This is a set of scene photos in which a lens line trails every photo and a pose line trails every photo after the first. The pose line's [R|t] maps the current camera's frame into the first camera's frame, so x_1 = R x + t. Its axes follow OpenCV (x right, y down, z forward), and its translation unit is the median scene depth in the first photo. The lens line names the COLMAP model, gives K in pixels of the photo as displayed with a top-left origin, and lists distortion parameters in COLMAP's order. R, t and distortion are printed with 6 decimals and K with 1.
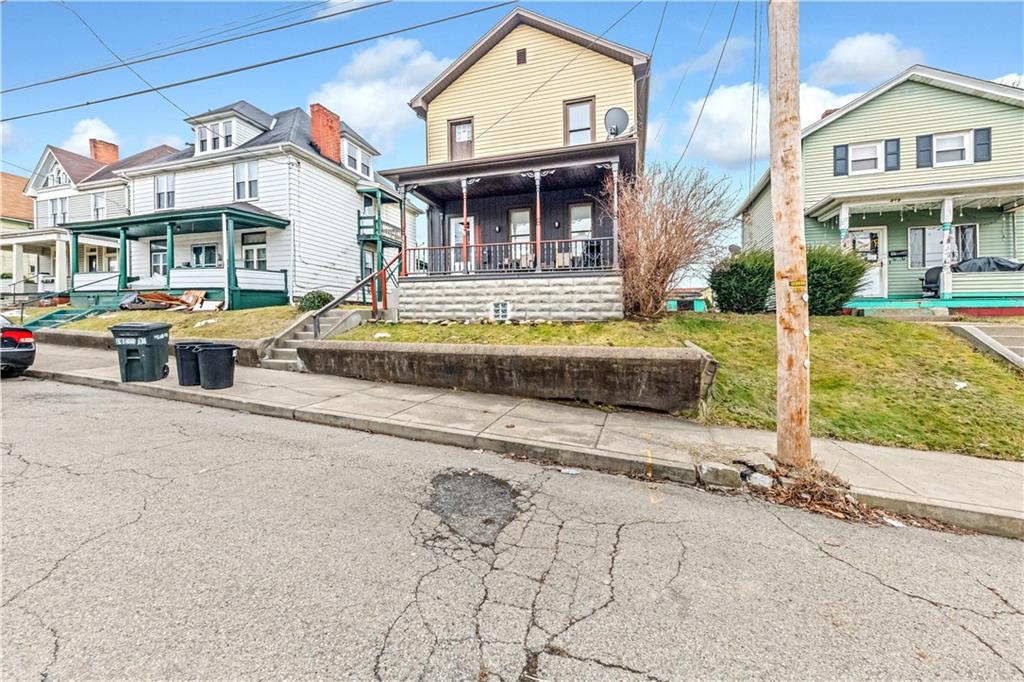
lens RADIAL K [[365.6, 0, 514.3], [0, 365.6, 316.9], [0, 0, 1]] dist [0.009946, -0.000784]
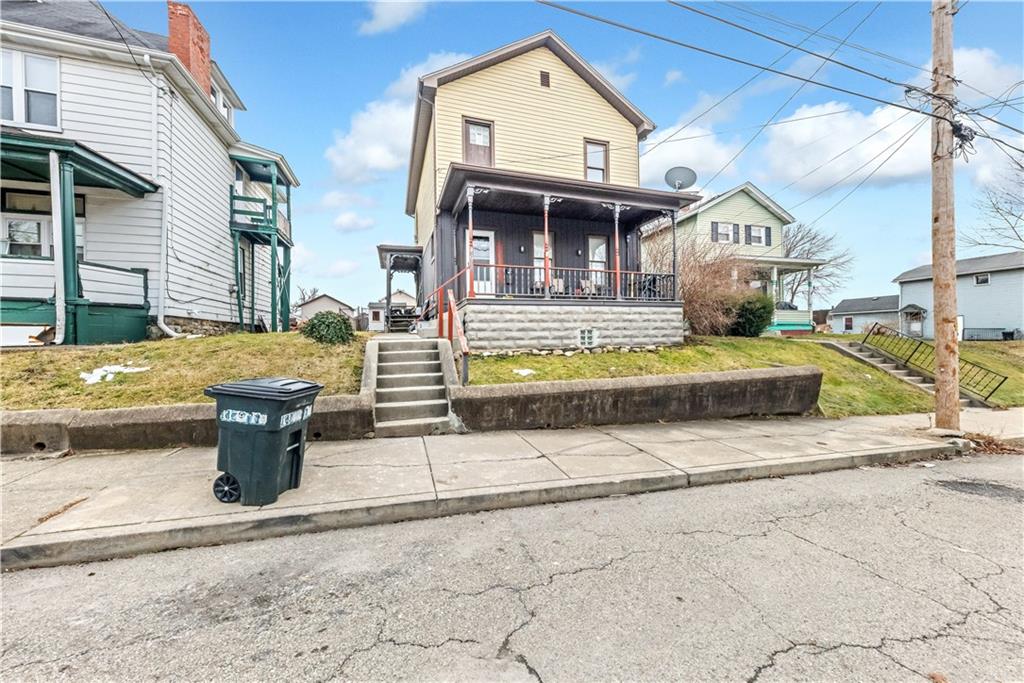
lens RADIAL K [[365.6, 0, 502.4], [0, 365.6, 328.1], [0, 0, 1]] dist [0.009946, -0.000784]
pose [[0.817466, -0.007520, 0.575928, -0.760104], [0.013547, 0.999889, -0.006173, -0.037819], [-0.575818, 0.012848, 0.817477, 0.311984]]
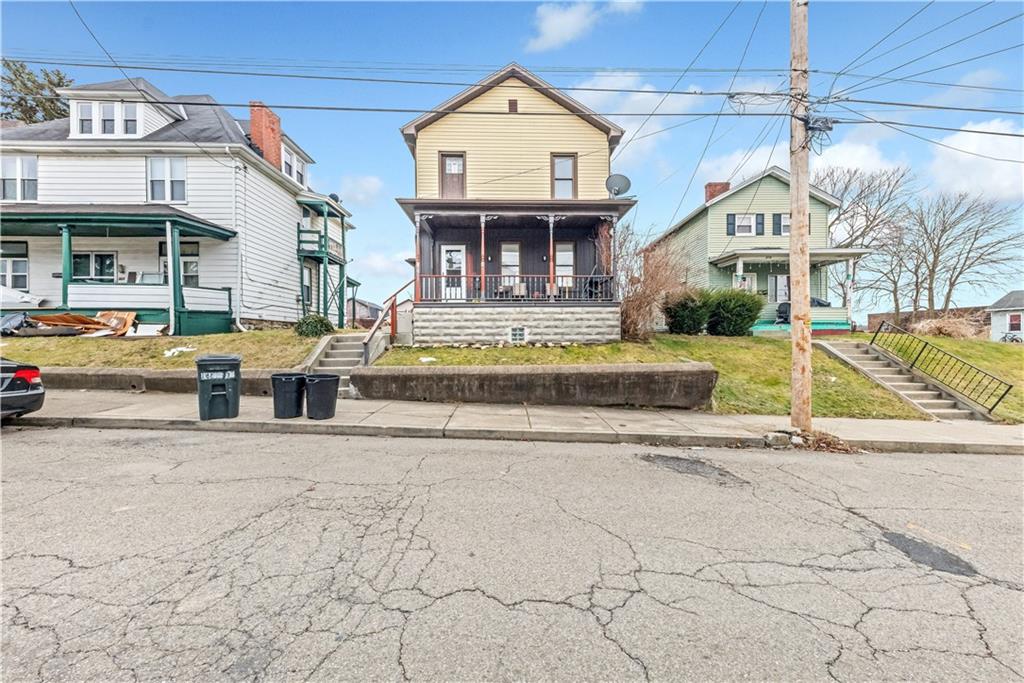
lens RADIAL K [[366.7, 0, 505.0], [0, 366.7, 334.1], [0, 0, 1]] dist [0.008986, -0.000543]
pose [[0.949406, -0.010409, 0.313880, -0.419137], [0.009350, 0.999944, 0.004879, -0.023333], [-0.313914, -0.001697, 0.949450, -0.069853]]
